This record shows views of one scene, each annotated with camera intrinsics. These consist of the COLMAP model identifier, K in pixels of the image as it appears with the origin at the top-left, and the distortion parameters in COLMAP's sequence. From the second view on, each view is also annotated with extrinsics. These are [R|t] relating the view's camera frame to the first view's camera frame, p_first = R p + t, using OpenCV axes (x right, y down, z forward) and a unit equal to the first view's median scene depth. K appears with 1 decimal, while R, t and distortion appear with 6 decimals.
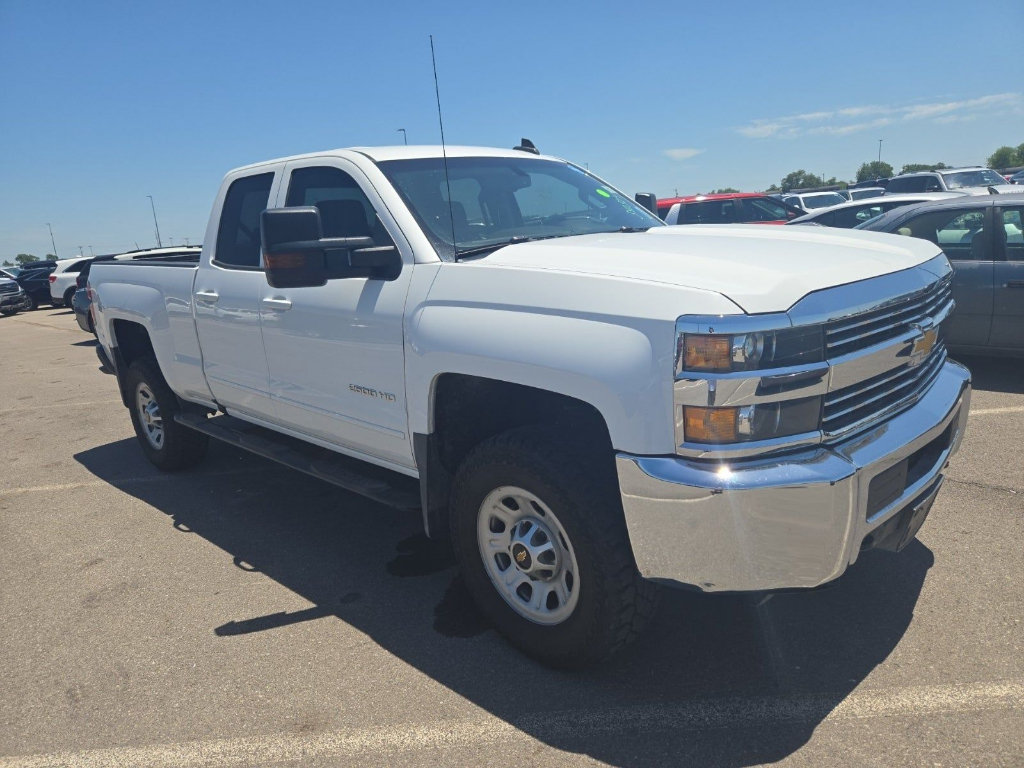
lens RADIAL K [[719.7, 0, 510.2], [0, 719.7, 388.0], [0, 0, 1]] dist [0.051130, -0.051216]
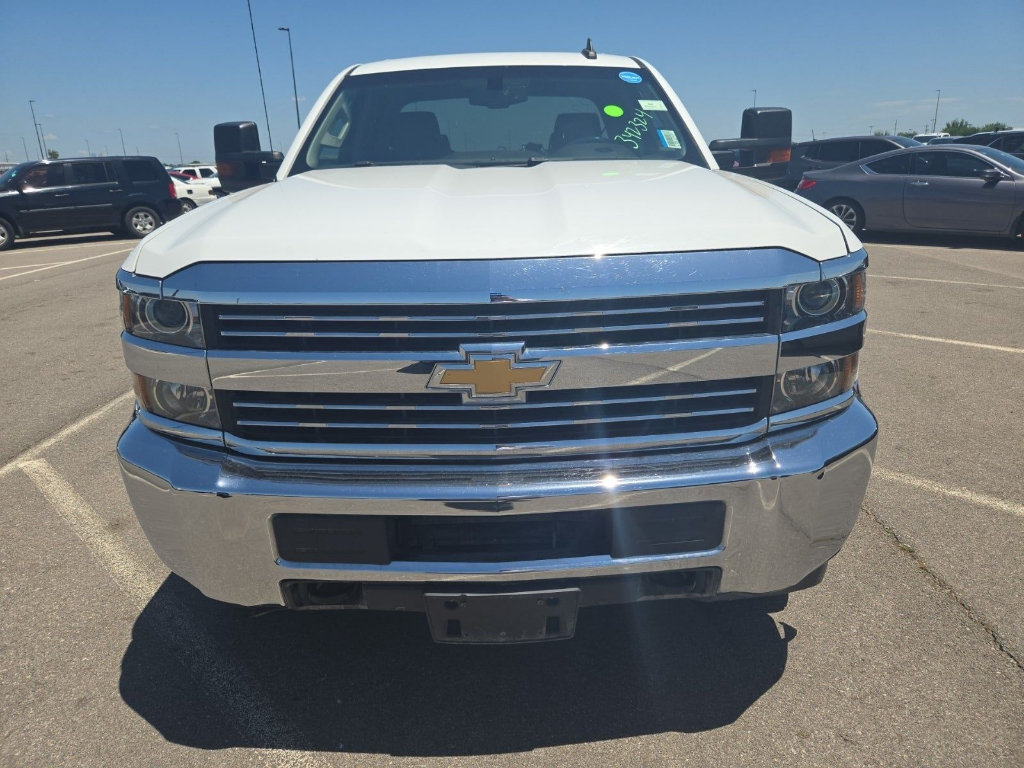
lens RADIAL K [[725.7, 0, 508.4], [0, 725.7, 384.2], [0, 0, 1]] dist [0.032879, -0.031043]
pose [[0.686047, 0.280387, -0.671359, 1.018374], [-0.189239, 0.959765, 0.207459, -0.193783], [0.702516, -0.015280, 0.711504, 0.540493]]
